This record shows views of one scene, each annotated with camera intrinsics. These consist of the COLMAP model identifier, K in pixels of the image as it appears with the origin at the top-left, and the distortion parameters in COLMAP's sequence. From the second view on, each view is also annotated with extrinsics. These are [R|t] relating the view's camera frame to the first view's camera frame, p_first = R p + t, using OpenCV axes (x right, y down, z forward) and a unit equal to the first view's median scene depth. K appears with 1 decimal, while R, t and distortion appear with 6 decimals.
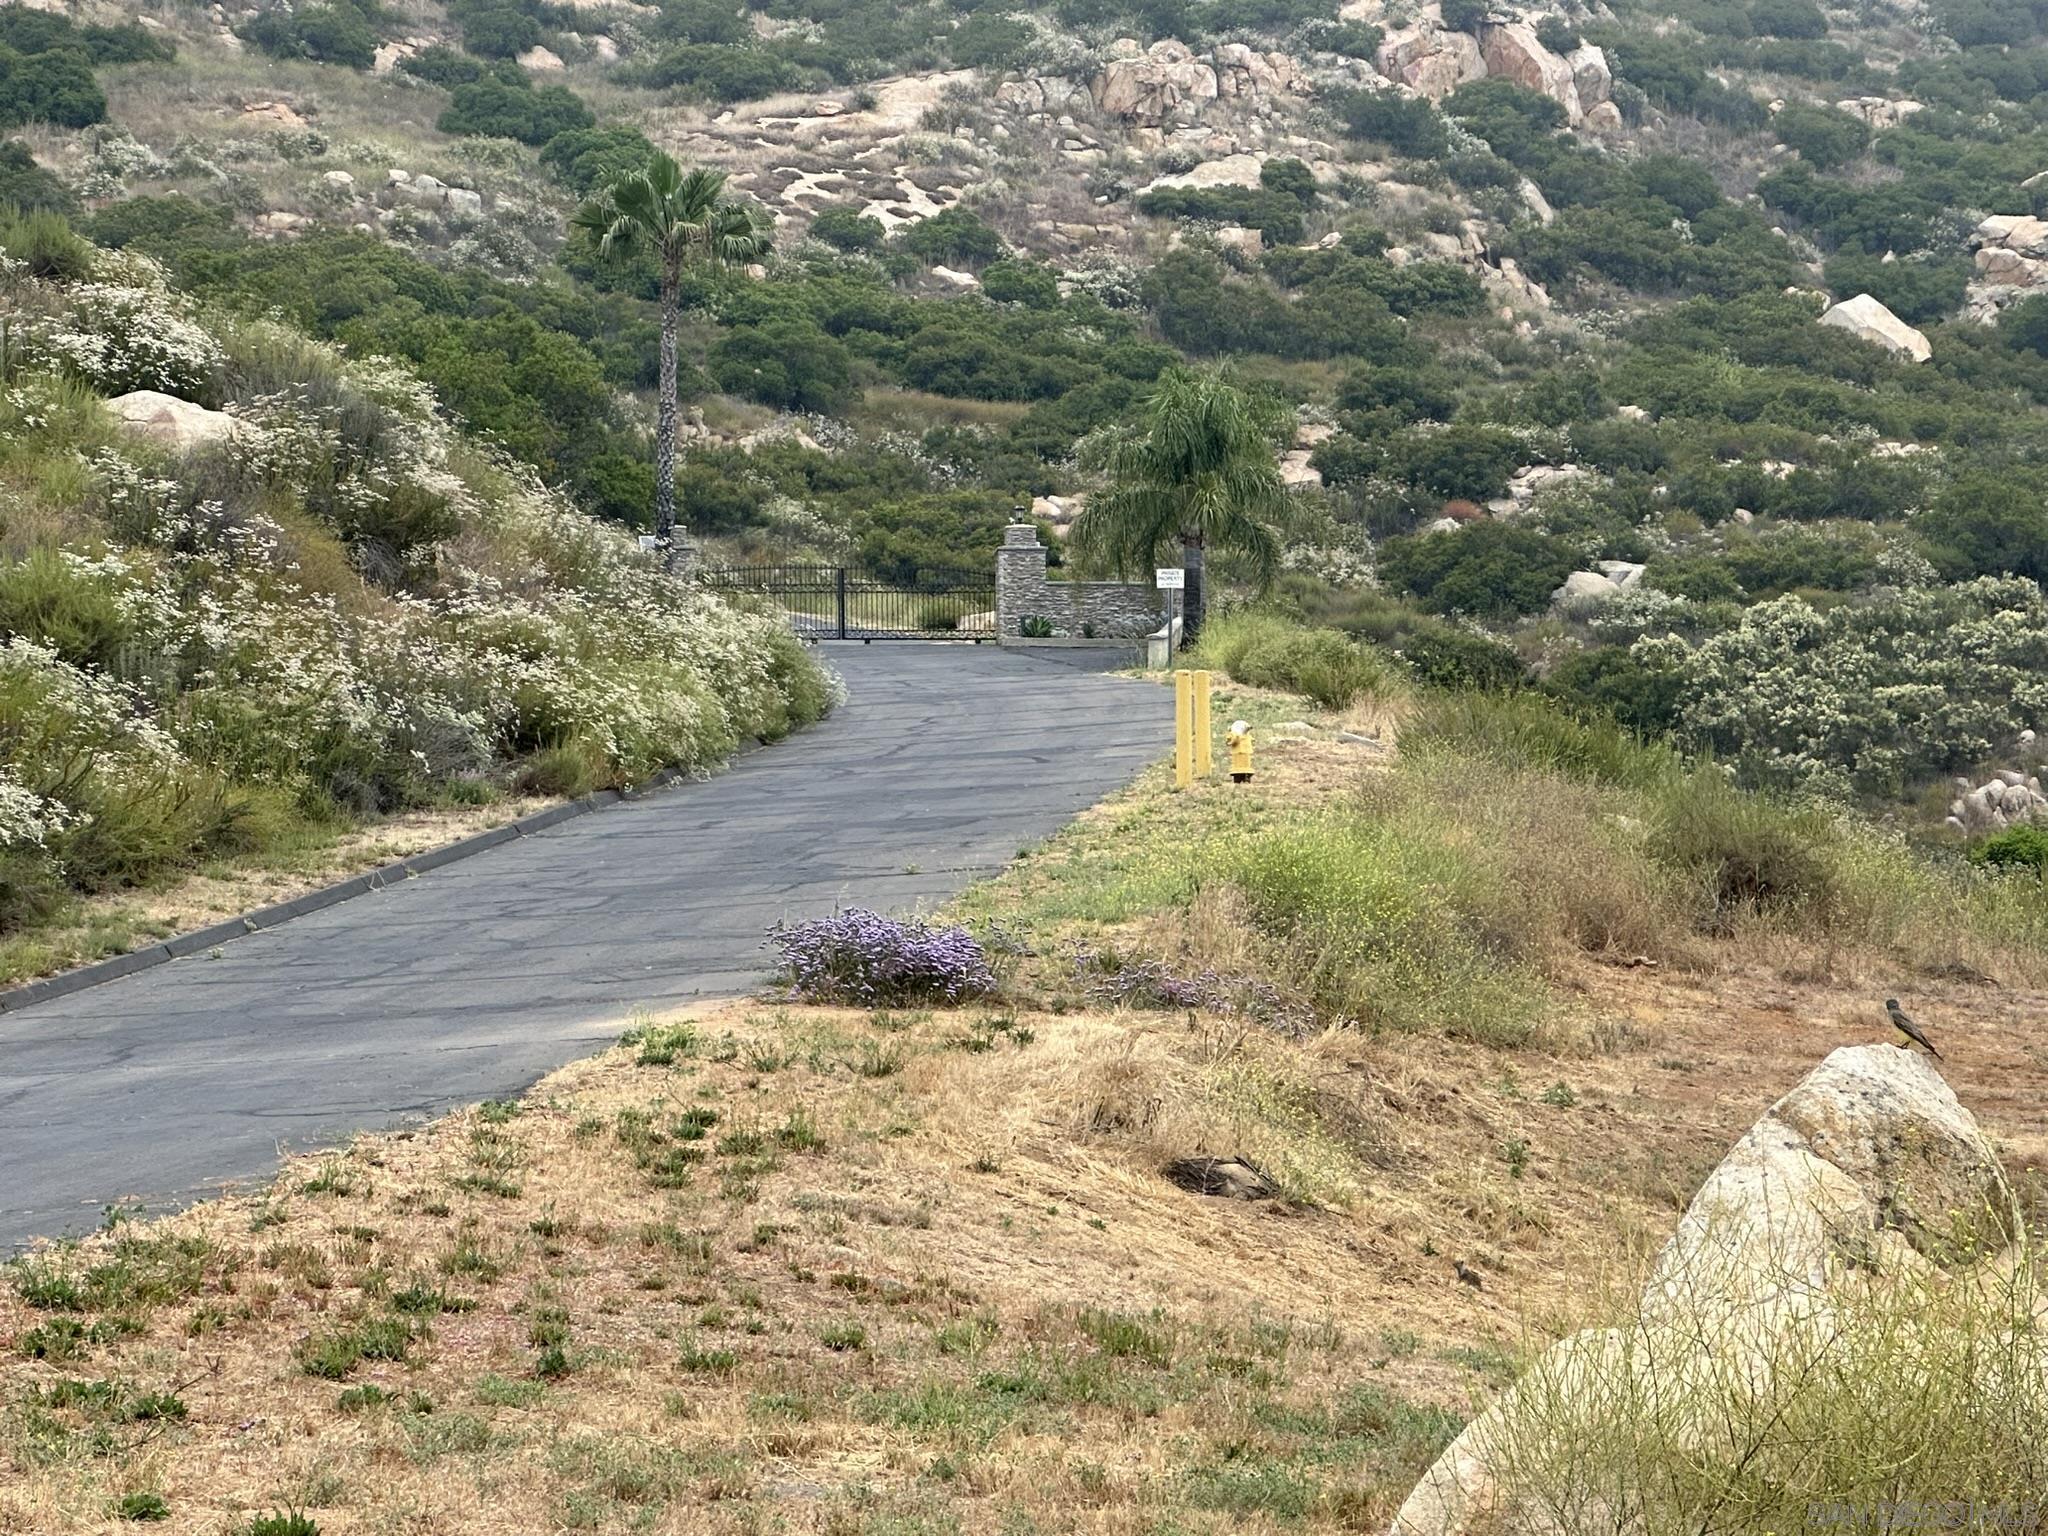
lens RADIAL K [[6485.9, 0, 1024.0], [0, 6485.9, 768.0], [0, 0, 1]] dist [-0.531261, 14.399273]
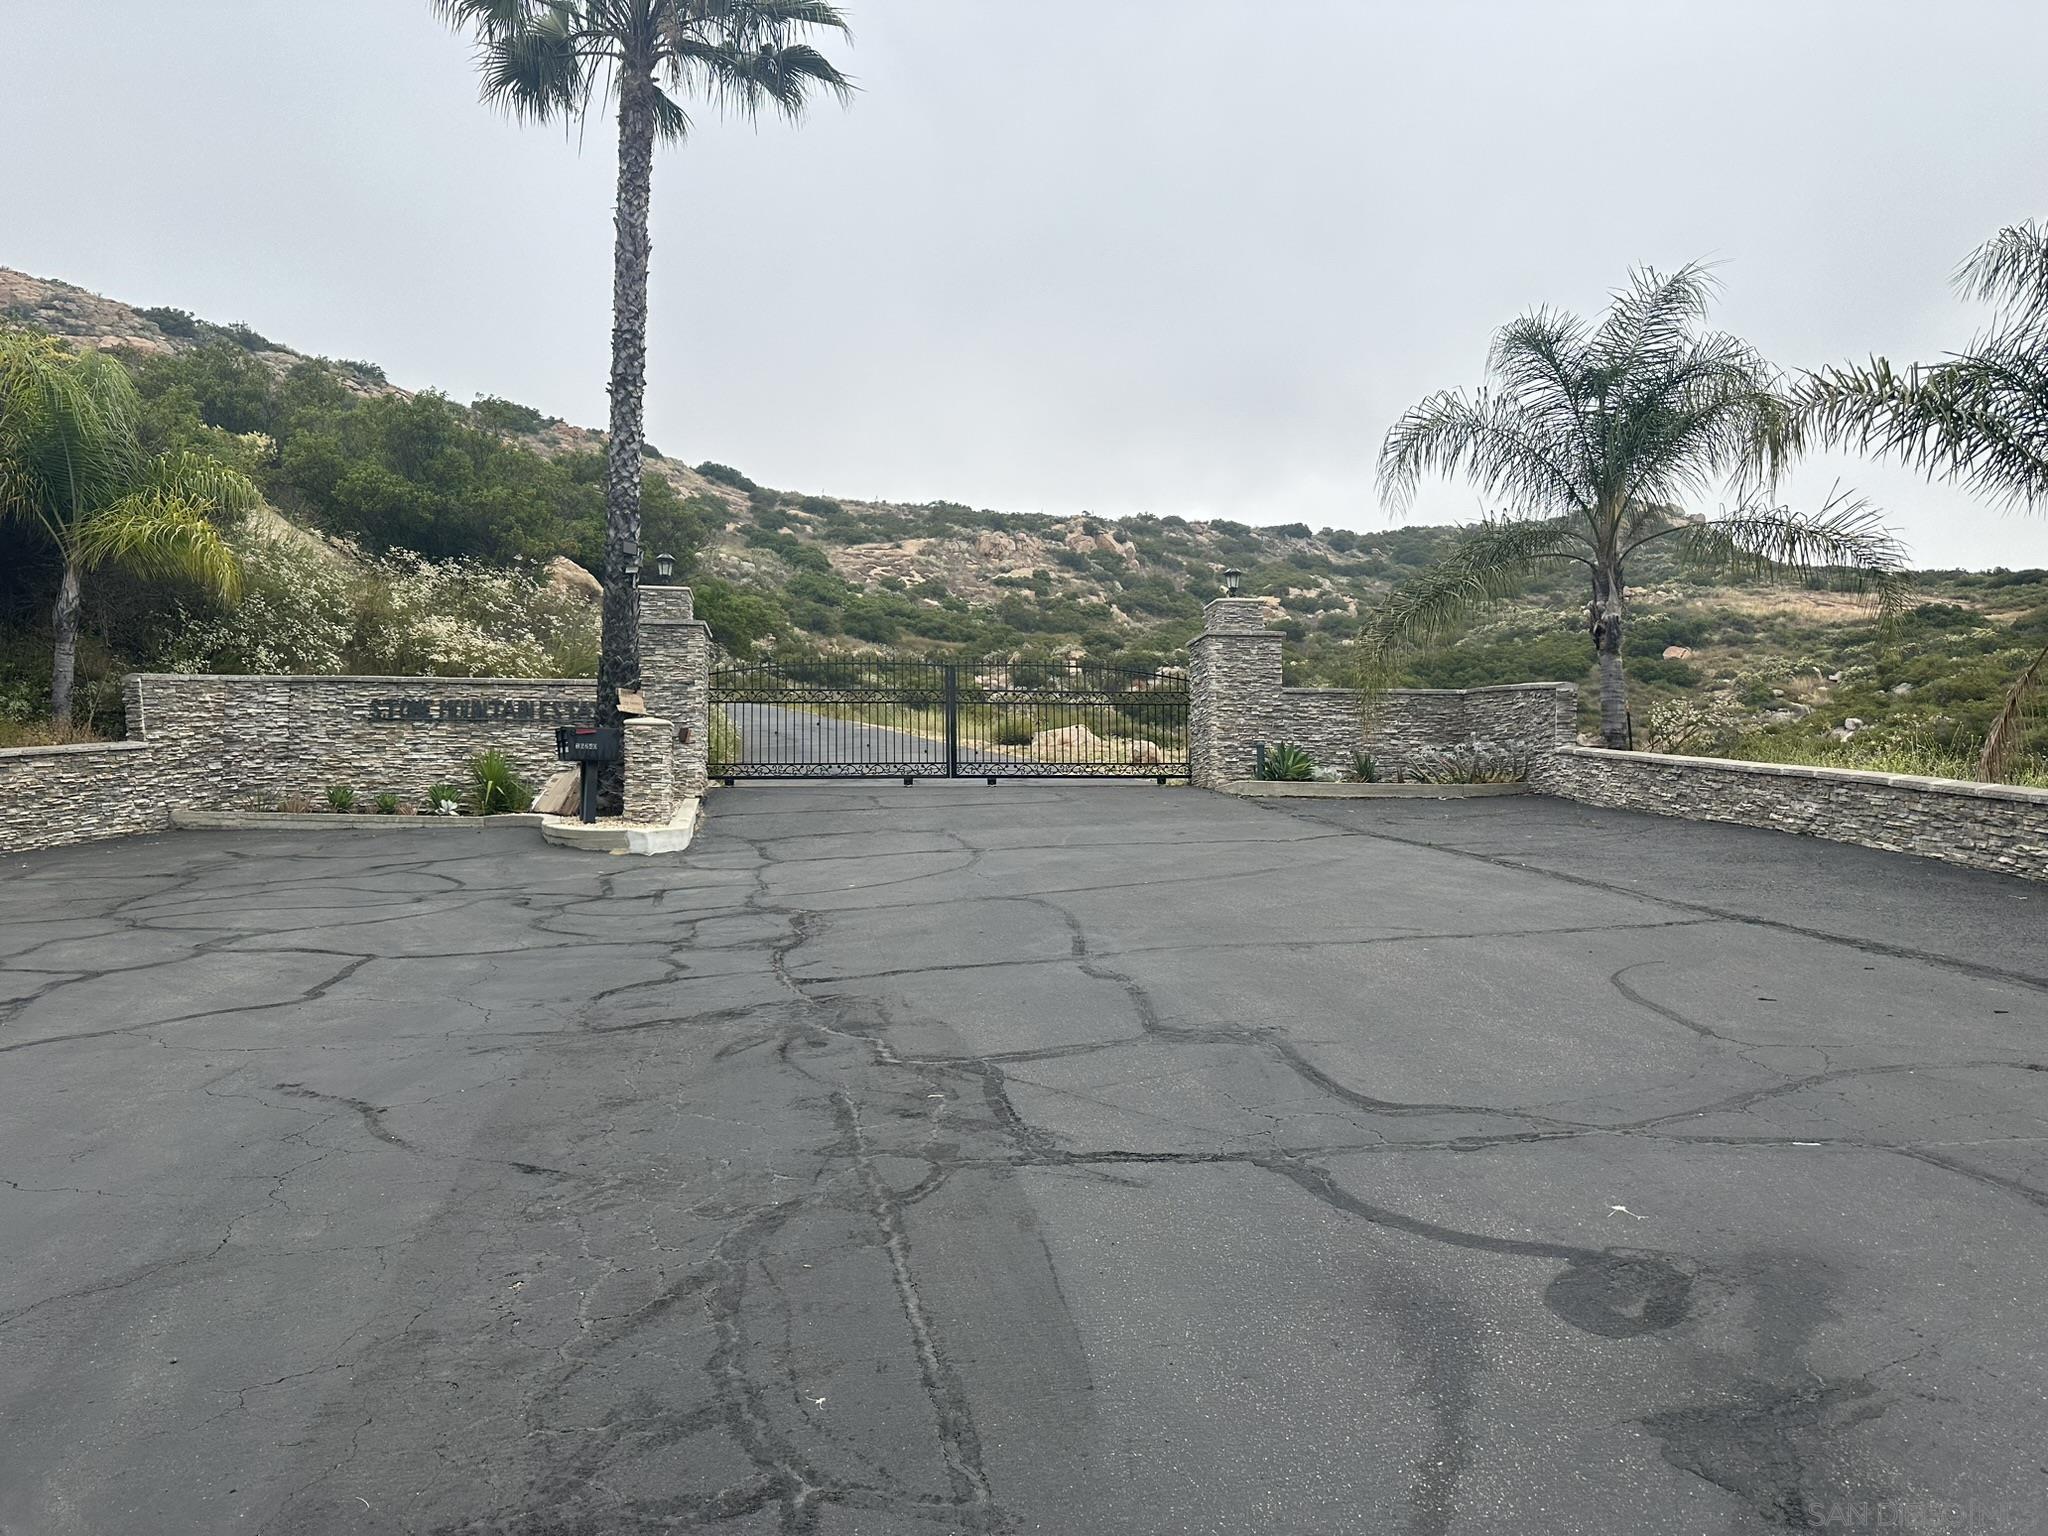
lens RADIAL K [[1417.6, 0, 1024.0], [0, 1417.6, 768.0], [0, 0, 1]] dist [0.125713, -0.000045]
pose [[0.997518, 0.003624, 0.070318, -0.016809], [-0.004257, 0.999952, 0.008855, -0.012032], [-0.070282, -0.009132, 0.997485, 0.469823]]
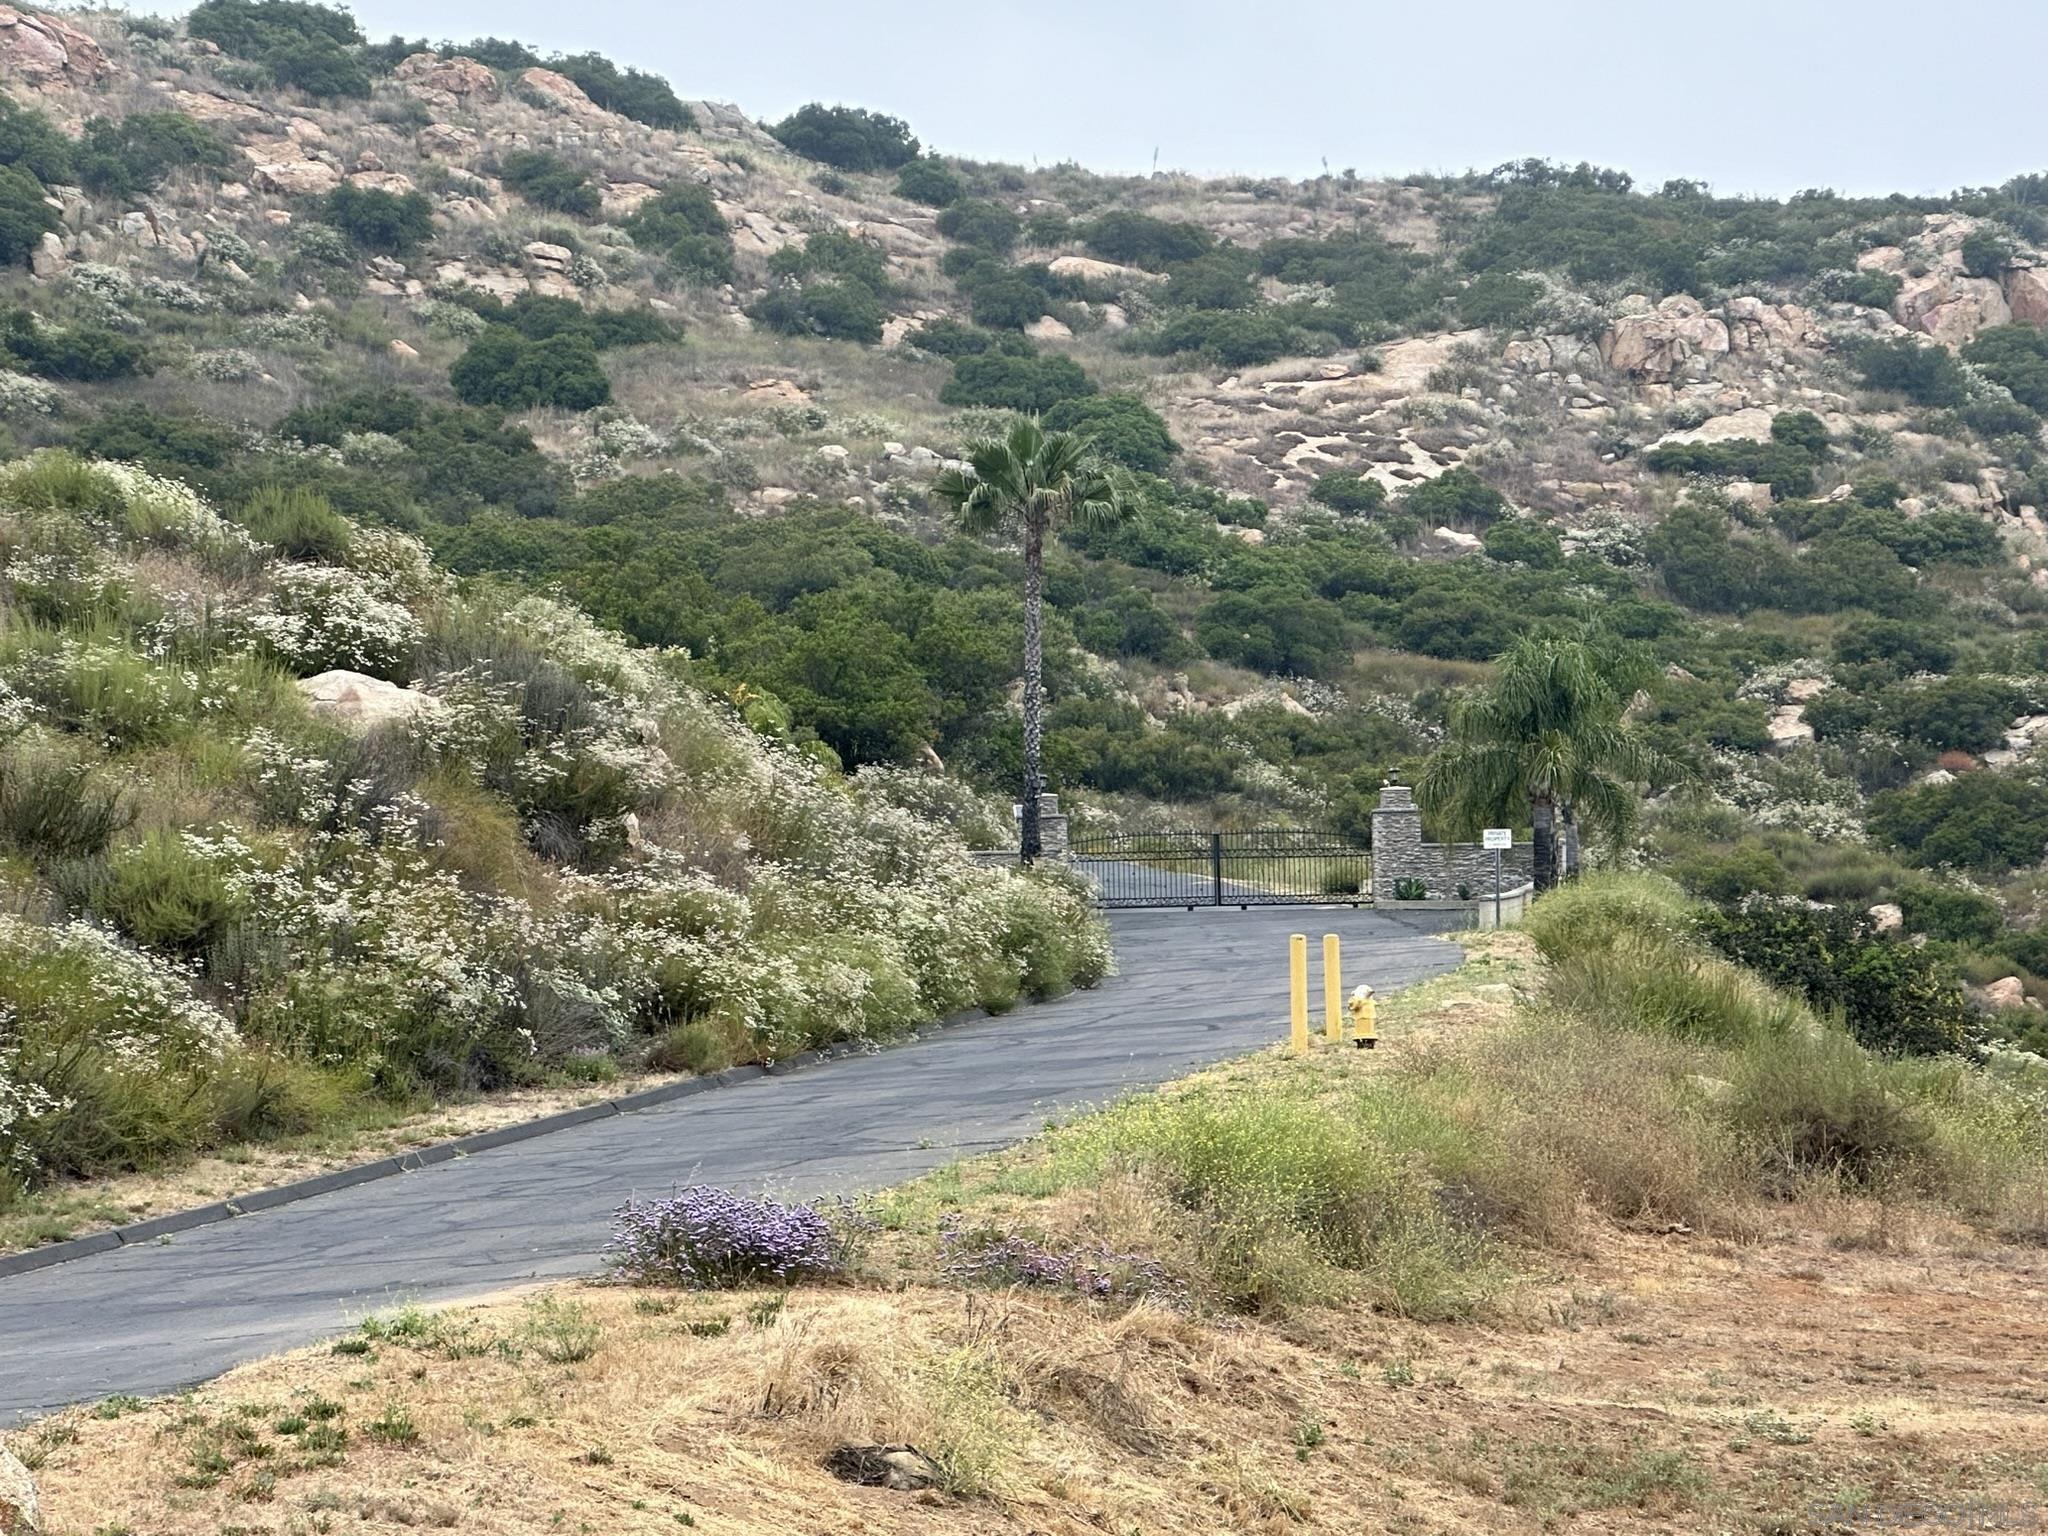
lens RADIAL K [[6477.3, 0, 985.1], [0, 6477.3, 769.7], [0, 0, 1]] dist [-0.540783, 15.655340]
pose [[0.994779, -0.018900, -0.100283, 0.019741], [0.014800, 0.999030, -0.041464, -0.000053], [0.100970, 0.039763, 0.994095, 0.005726]]
